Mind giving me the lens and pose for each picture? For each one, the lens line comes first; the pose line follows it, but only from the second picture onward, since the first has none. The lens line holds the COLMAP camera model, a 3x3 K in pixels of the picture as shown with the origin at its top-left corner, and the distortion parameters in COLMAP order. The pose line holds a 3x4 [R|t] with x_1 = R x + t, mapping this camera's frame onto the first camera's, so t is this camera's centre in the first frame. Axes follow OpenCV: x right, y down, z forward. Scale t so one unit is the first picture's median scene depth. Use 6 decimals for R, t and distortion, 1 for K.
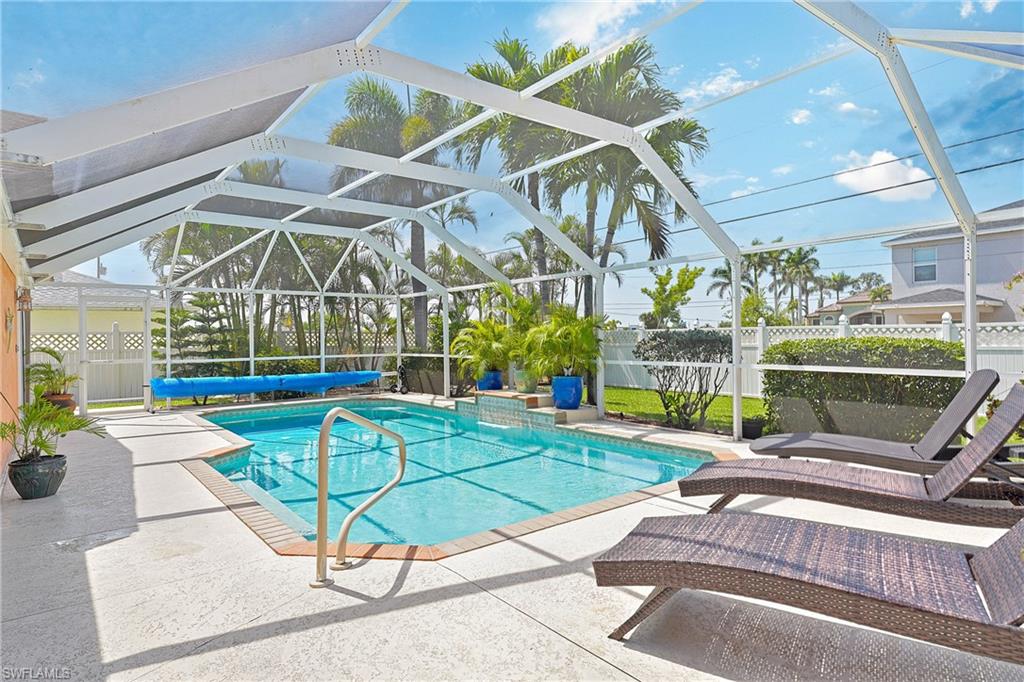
lens RADIAL K [[582.3, 0, 518.0], [0, 582.3, 341.0], [0, 0, 1]] dist [0.001866, -0.000932]
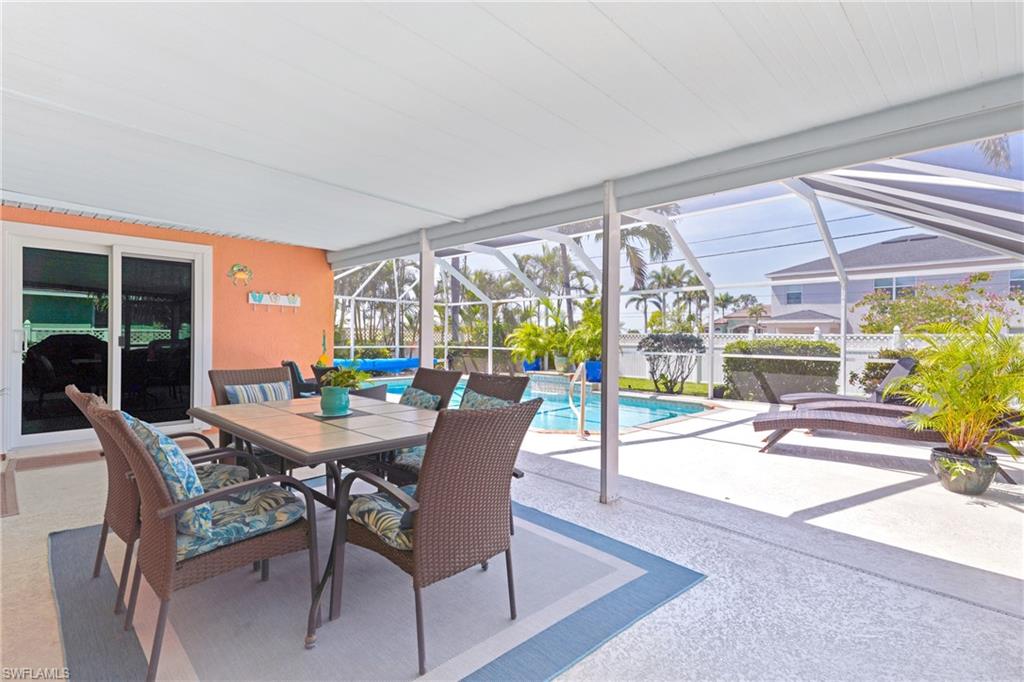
lens RADIAL K [[506.9, 0, 509.1], [0, 506.9, 341.2], [0, 0, 1]] dist [-0.000198, 0.000157]
pose [[0.992845, 0.023534, 0.117065, -0.228312], [-0.023210, 0.999722, -0.004128, 0.013626], [-0.117130, 0.001382, 0.993116, -0.235852]]
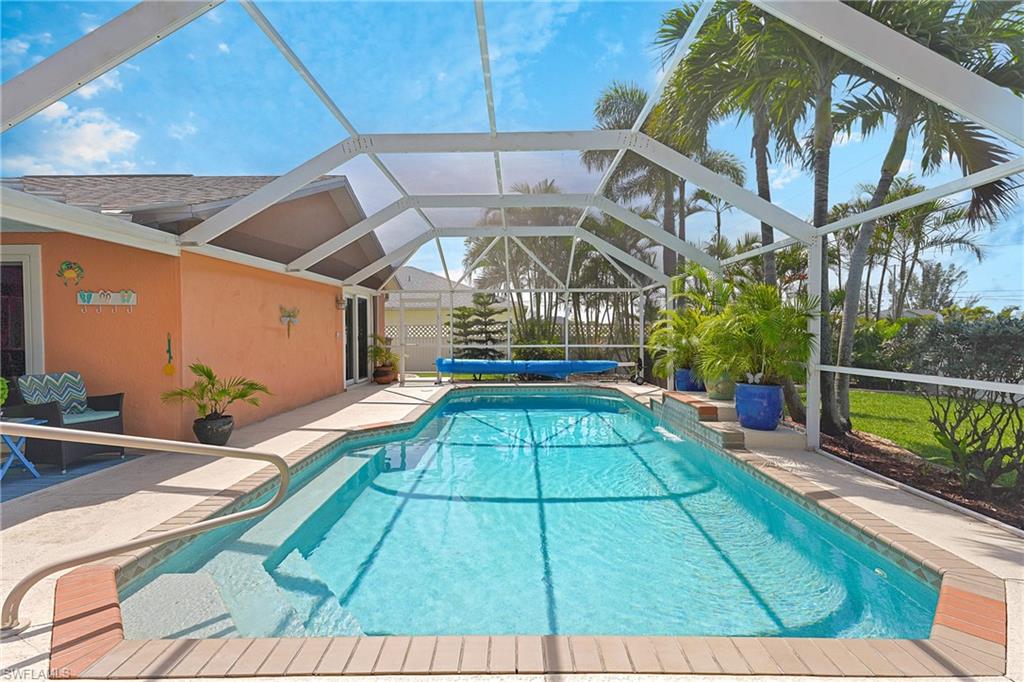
lens RADIAL K [[464.0, 0, 504.2], [0, 464.0, 336.6], [0, 0, 1]] dist [0.027875, 0.000092]
pose [[0.768809, 0.017843, -0.639230, 0.156441], [-0.010745, 0.999830, 0.014985, -0.003176], [0.639389, -0.004652, 0.768870, 0.248298]]
